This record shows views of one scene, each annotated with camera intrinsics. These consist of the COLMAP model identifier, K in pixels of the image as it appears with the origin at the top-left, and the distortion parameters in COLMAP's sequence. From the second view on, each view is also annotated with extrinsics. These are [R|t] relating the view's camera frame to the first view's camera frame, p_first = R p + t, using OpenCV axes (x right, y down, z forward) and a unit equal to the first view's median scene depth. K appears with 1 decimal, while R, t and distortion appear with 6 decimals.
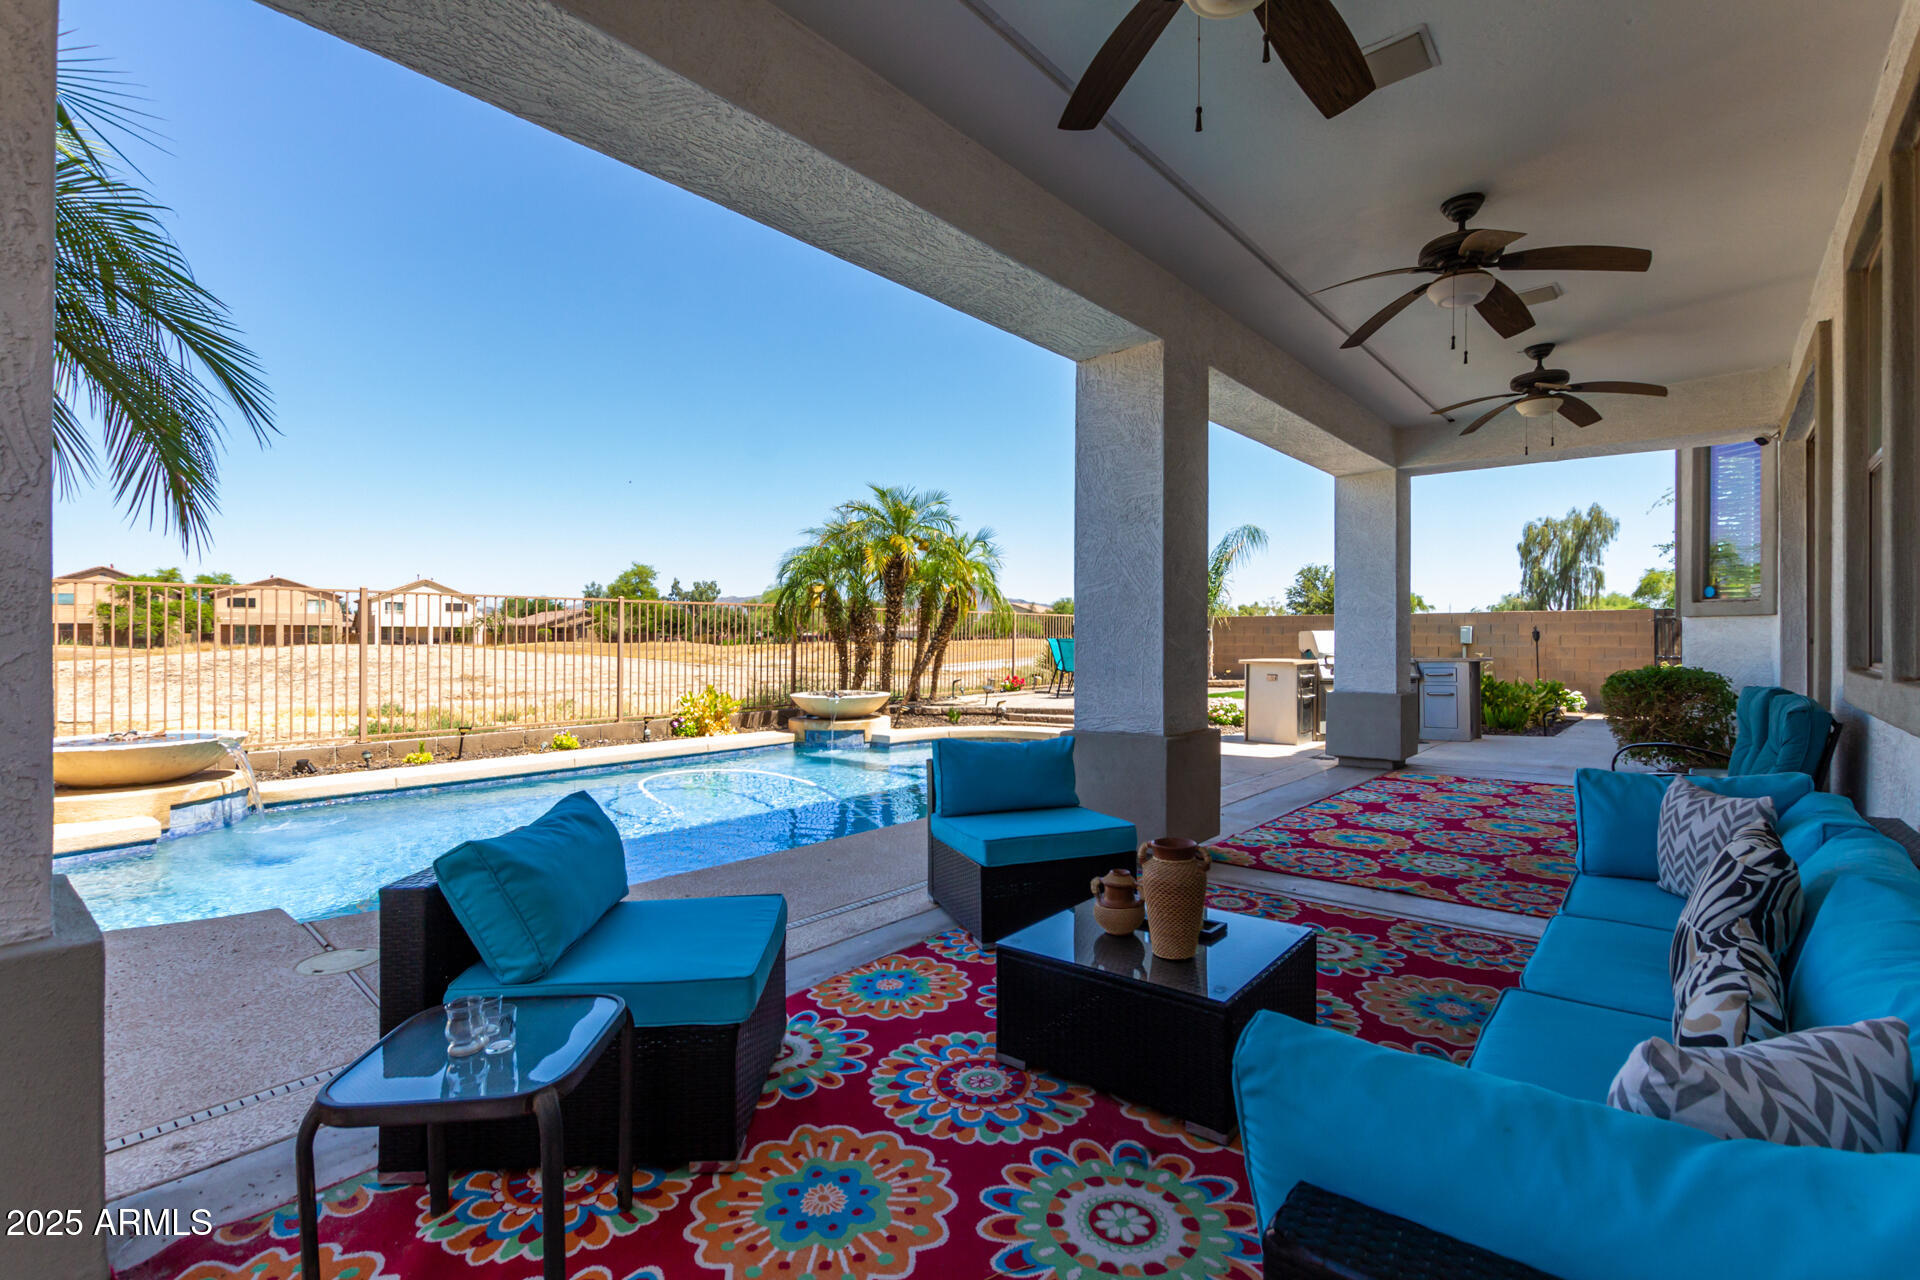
lens RADIAL K [[888.5, 0, 956.5], [0, 888.5, 651.7], [0, 0, 1]] dist [0.008215, -0.002012]
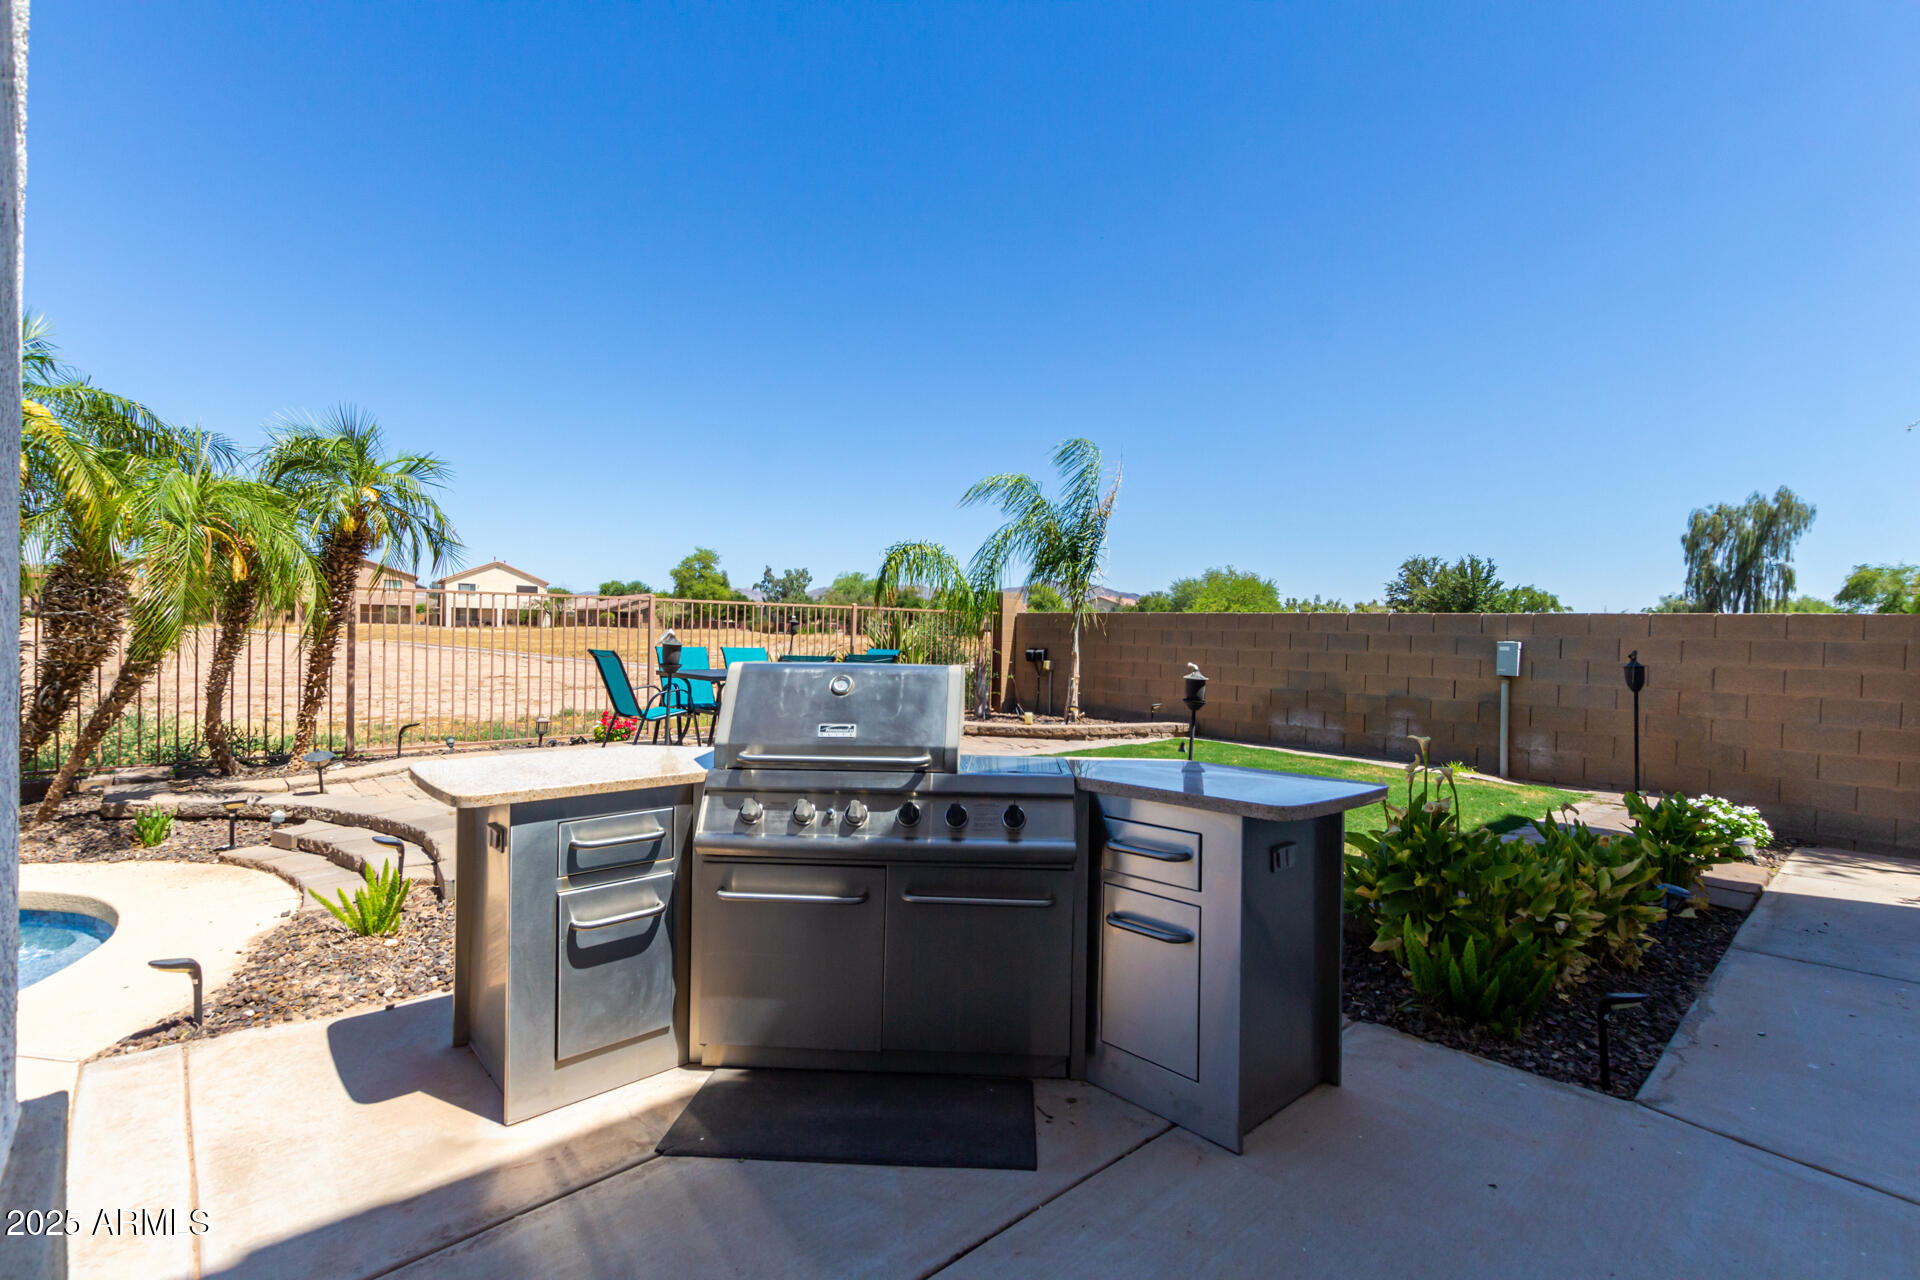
lens RADIAL K [[888.5, 0, 961.1], [0, 888.5, 634.3], [0, 0, 1]] dist [0.008215, -0.002012]
pose [[0.992481, 0.022883, -0.120243, 0.061889], [-0.024144, 0.999668, -0.009037, -0.003879], [0.119997, 0.011872, 0.992703, 0.088408]]
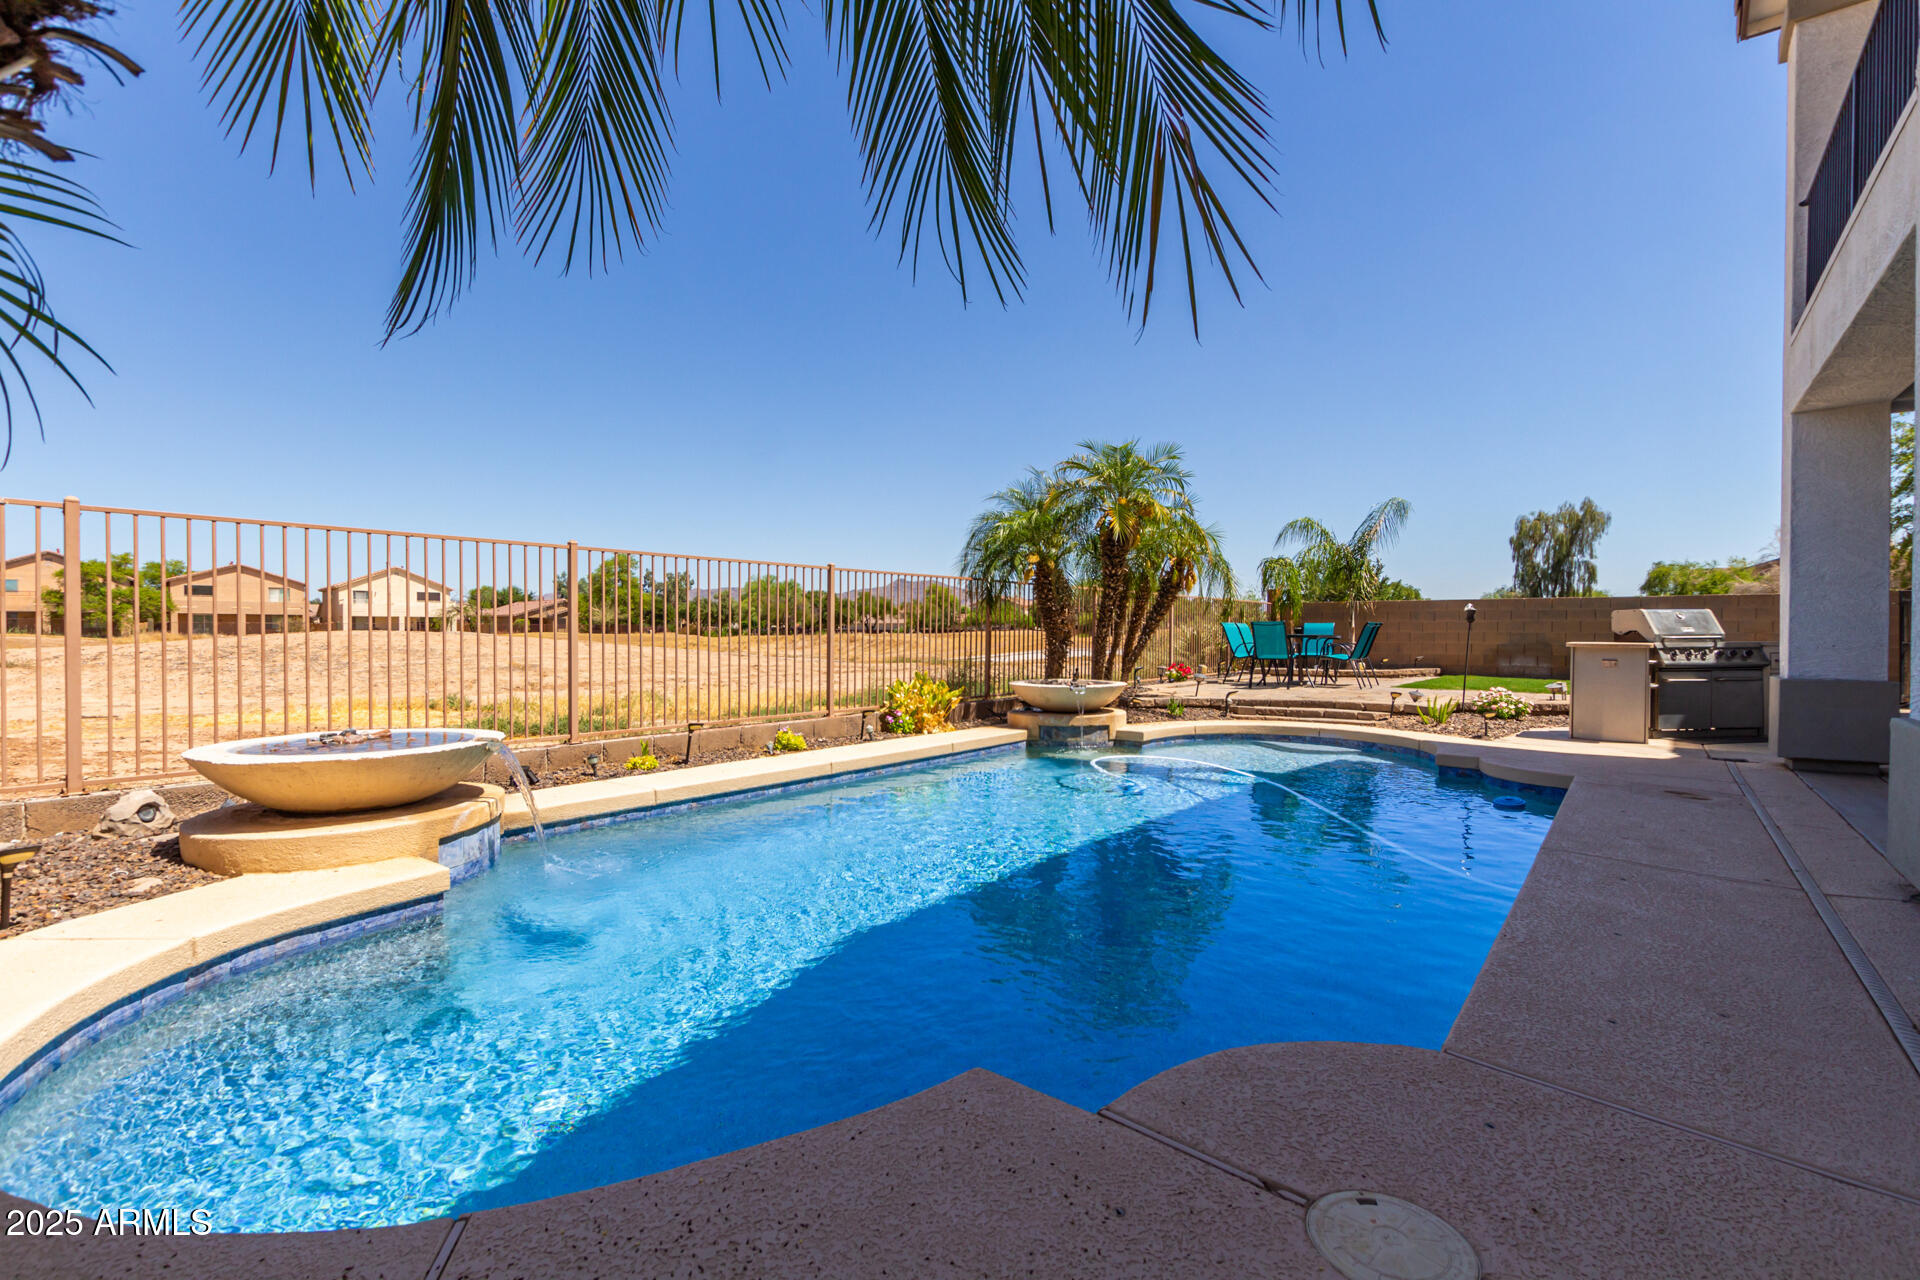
lens RADIAL K [[888.5, 0, 954.9], [0, 888.5, 642.0], [0, 0, 1]] dist [0.008215, -0.002012]
pose [[0.999322, 0.002490, 0.036741, -0.035215], [-0.002372, 0.999992, -0.003249, 0.001512], [-0.036749, 0.003159, 0.999320, 0.020758]]
